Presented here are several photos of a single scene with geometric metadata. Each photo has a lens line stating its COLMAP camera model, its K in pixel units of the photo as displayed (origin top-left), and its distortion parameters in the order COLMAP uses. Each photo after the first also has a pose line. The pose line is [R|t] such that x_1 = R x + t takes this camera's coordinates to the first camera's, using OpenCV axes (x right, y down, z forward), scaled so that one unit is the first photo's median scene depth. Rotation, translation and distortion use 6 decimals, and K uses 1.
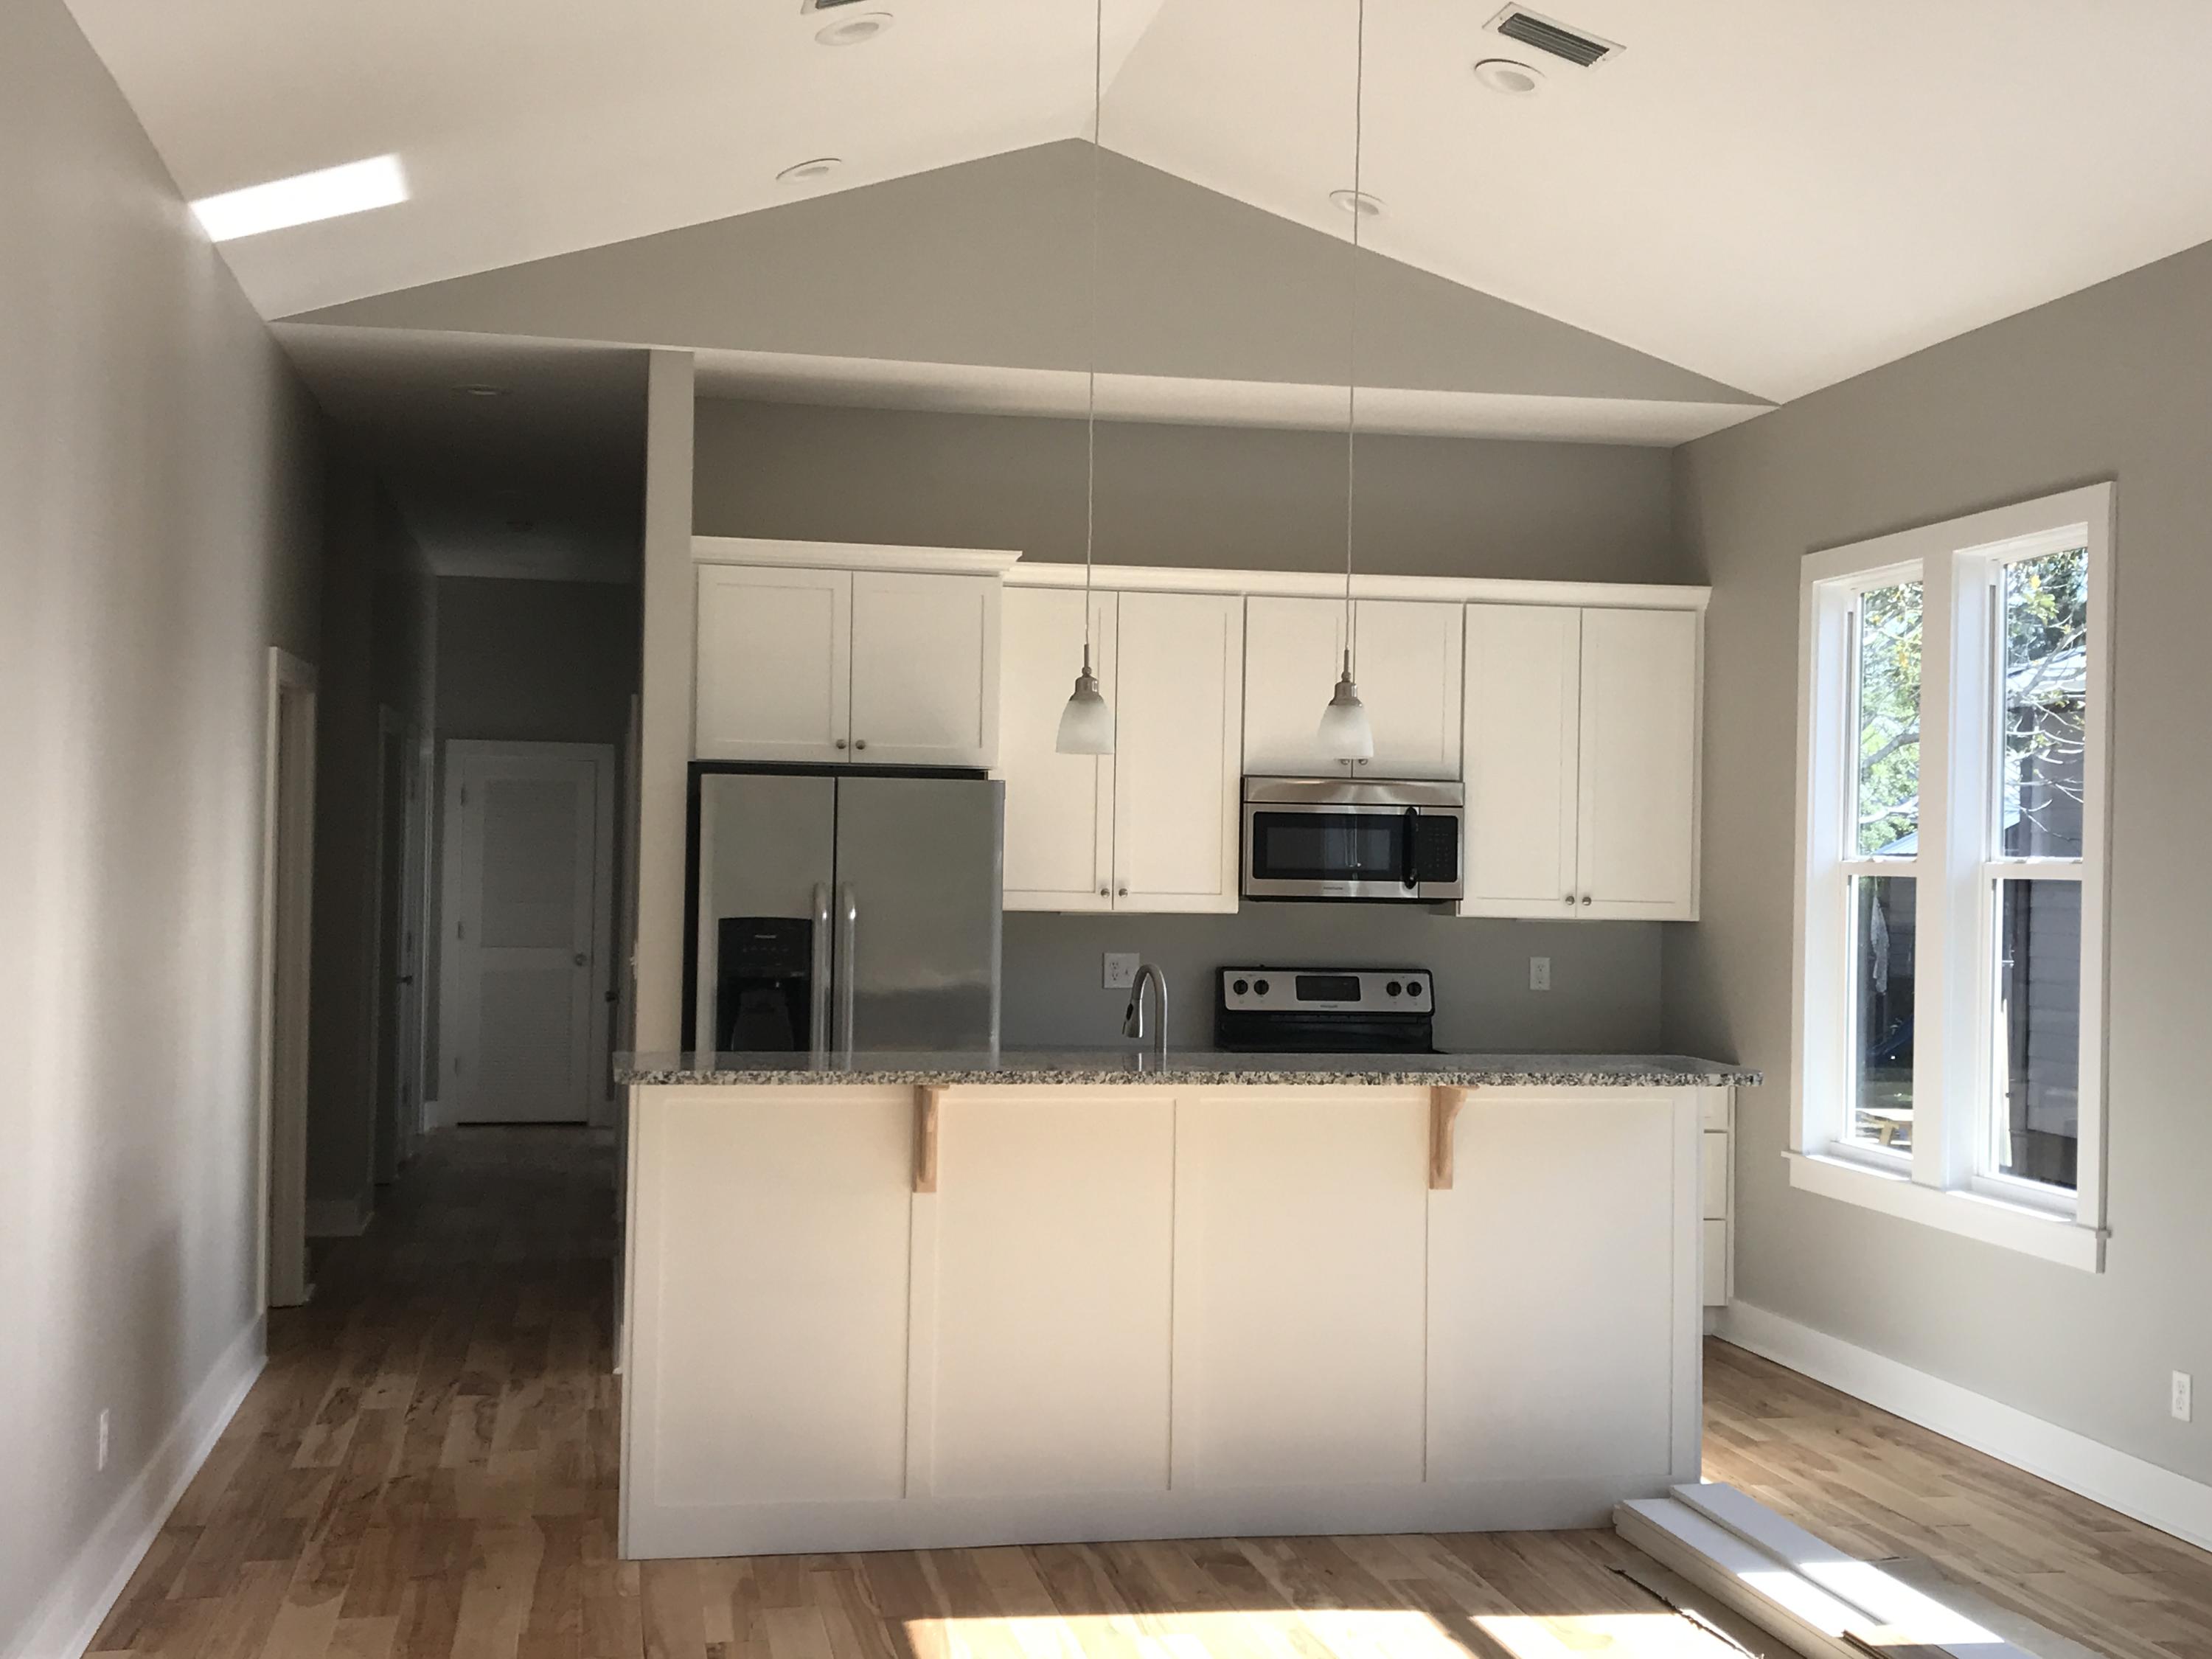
lens RADIAL K [[2550.4, 0, 1106.0], [0, 2550.4, 829.5], [0, 0, 1]] dist [0.210272, -0.786328]
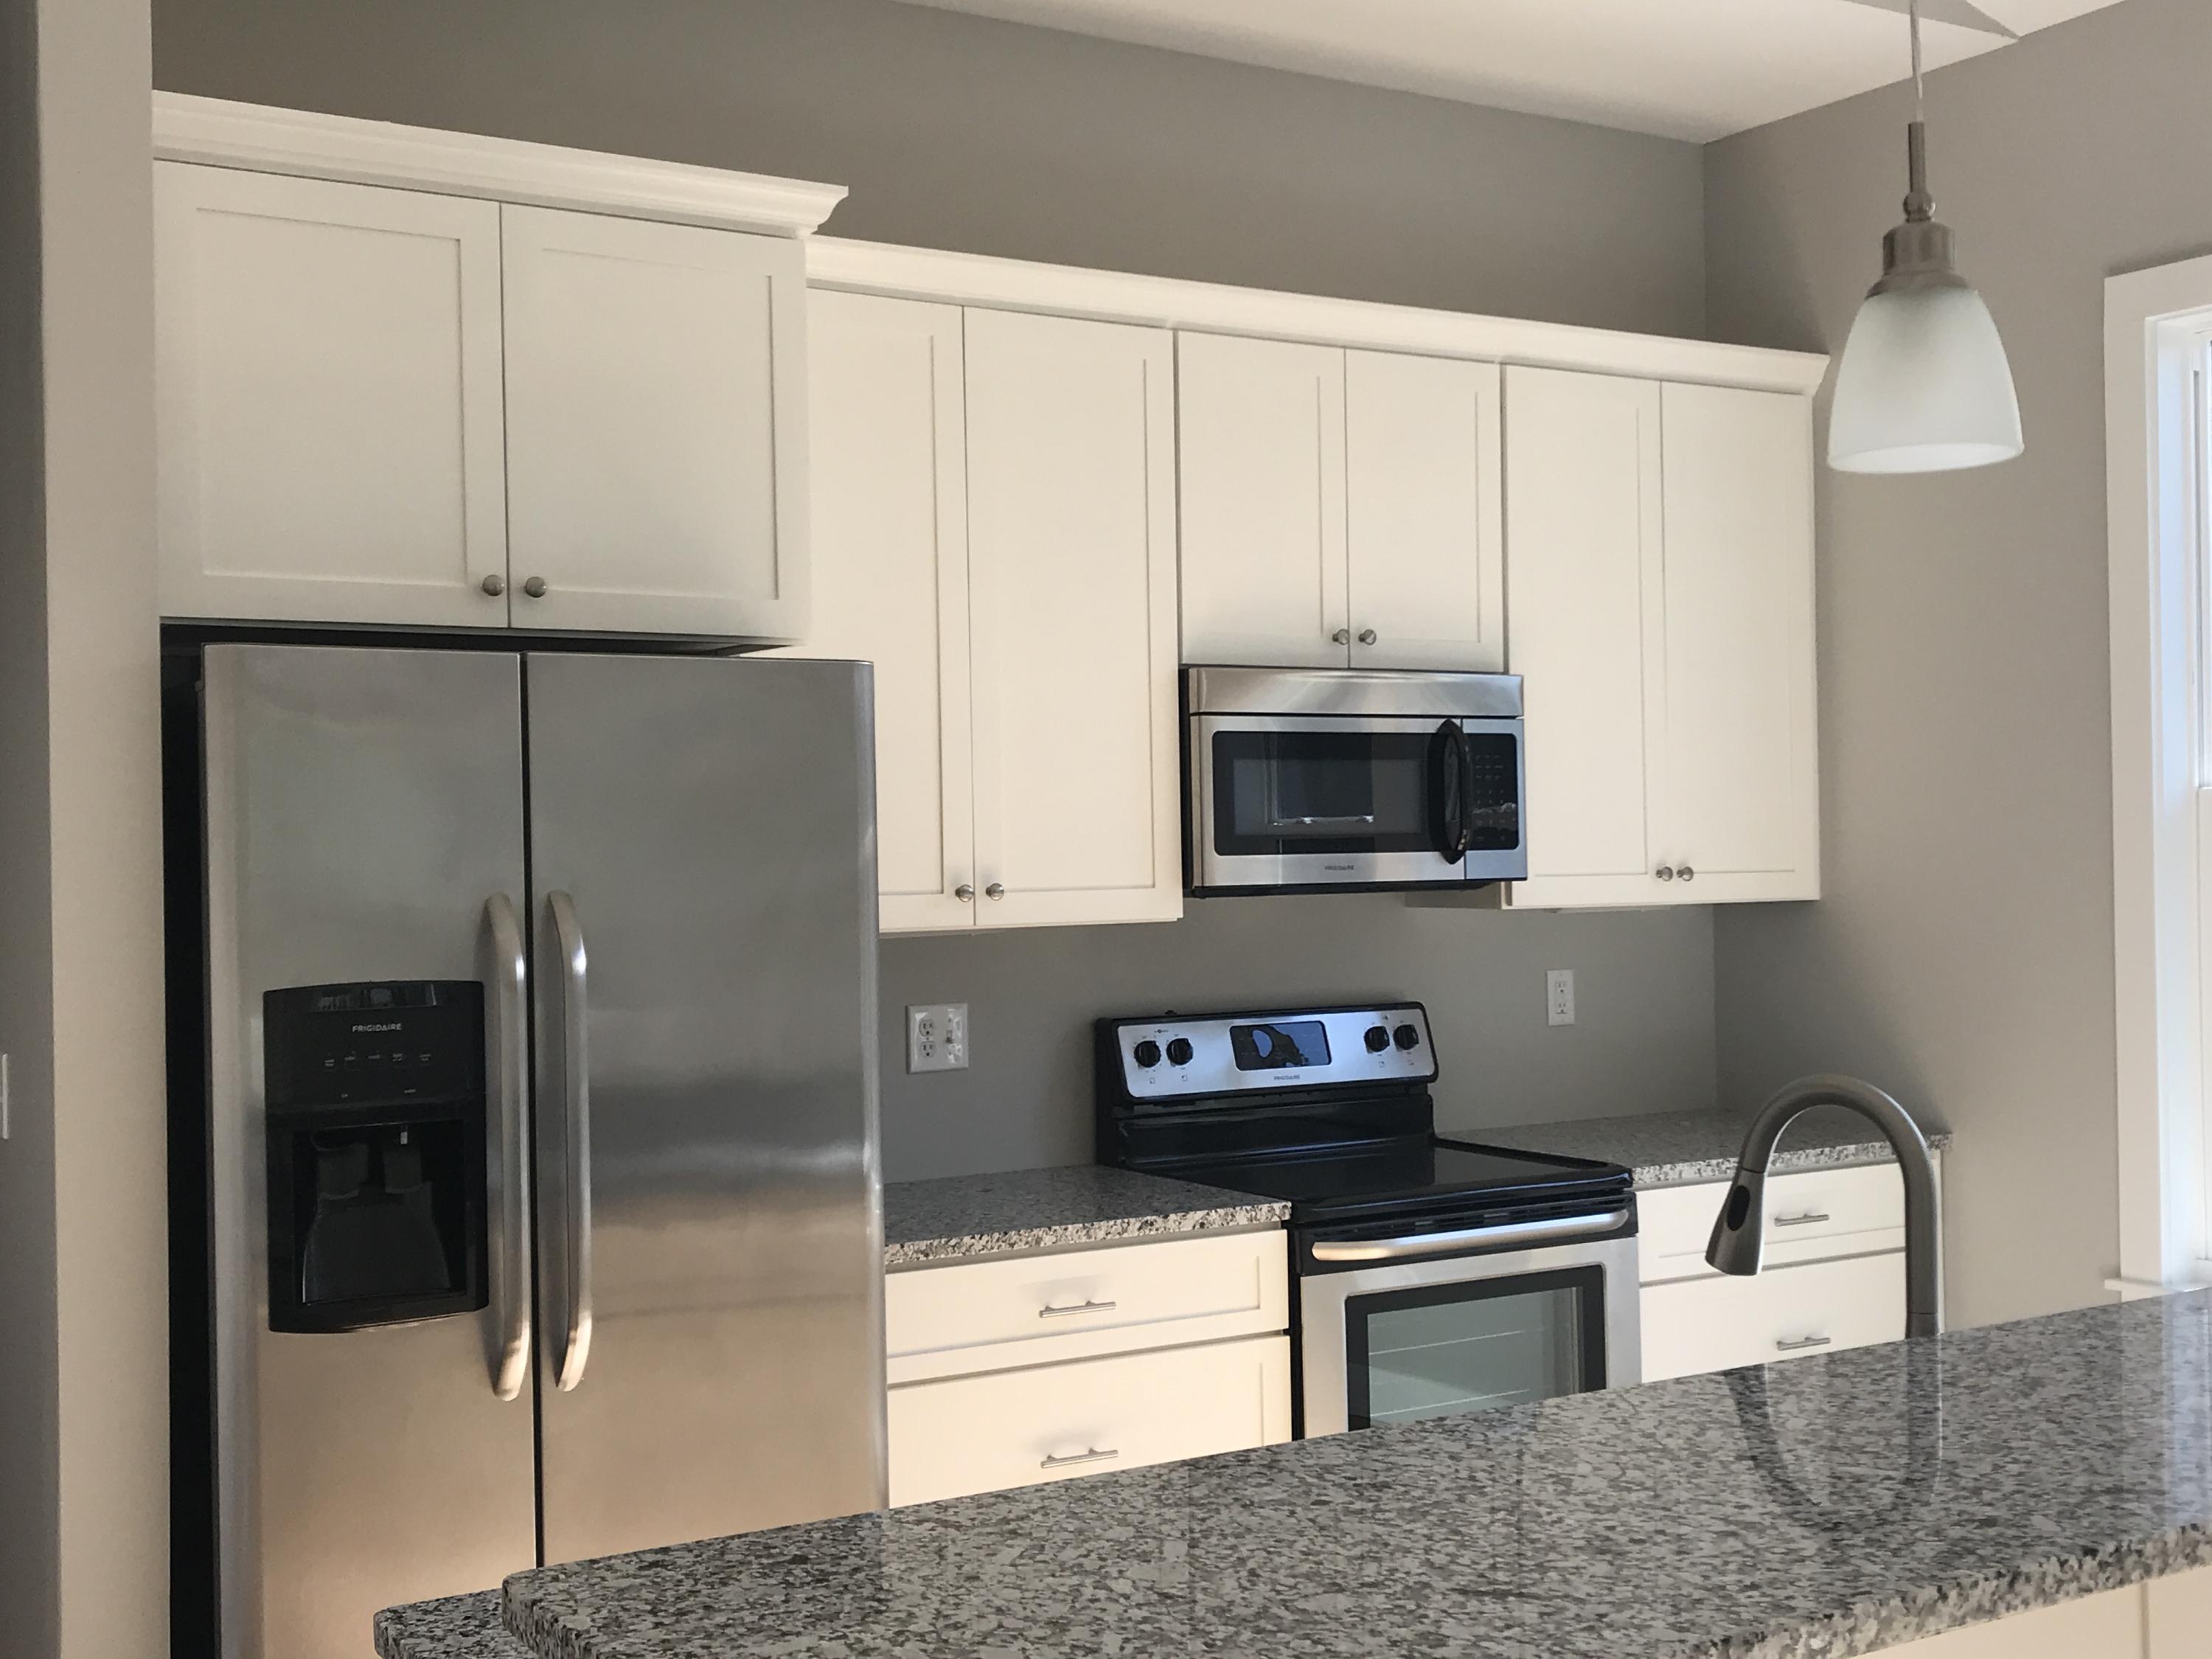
lens RADIAL K [[2550.4, 0, 1106.0], [0, 2550.4, 829.5], [0, 0, 1]] dist [0.210272, -0.786328]
pose [[0.935328, -0.031755, 0.352354, -0.151951], [0.029556, 0.999496, 0.011618, 0.006806], [-0.352545, -0.000453, 0.935795, 0.499986]]
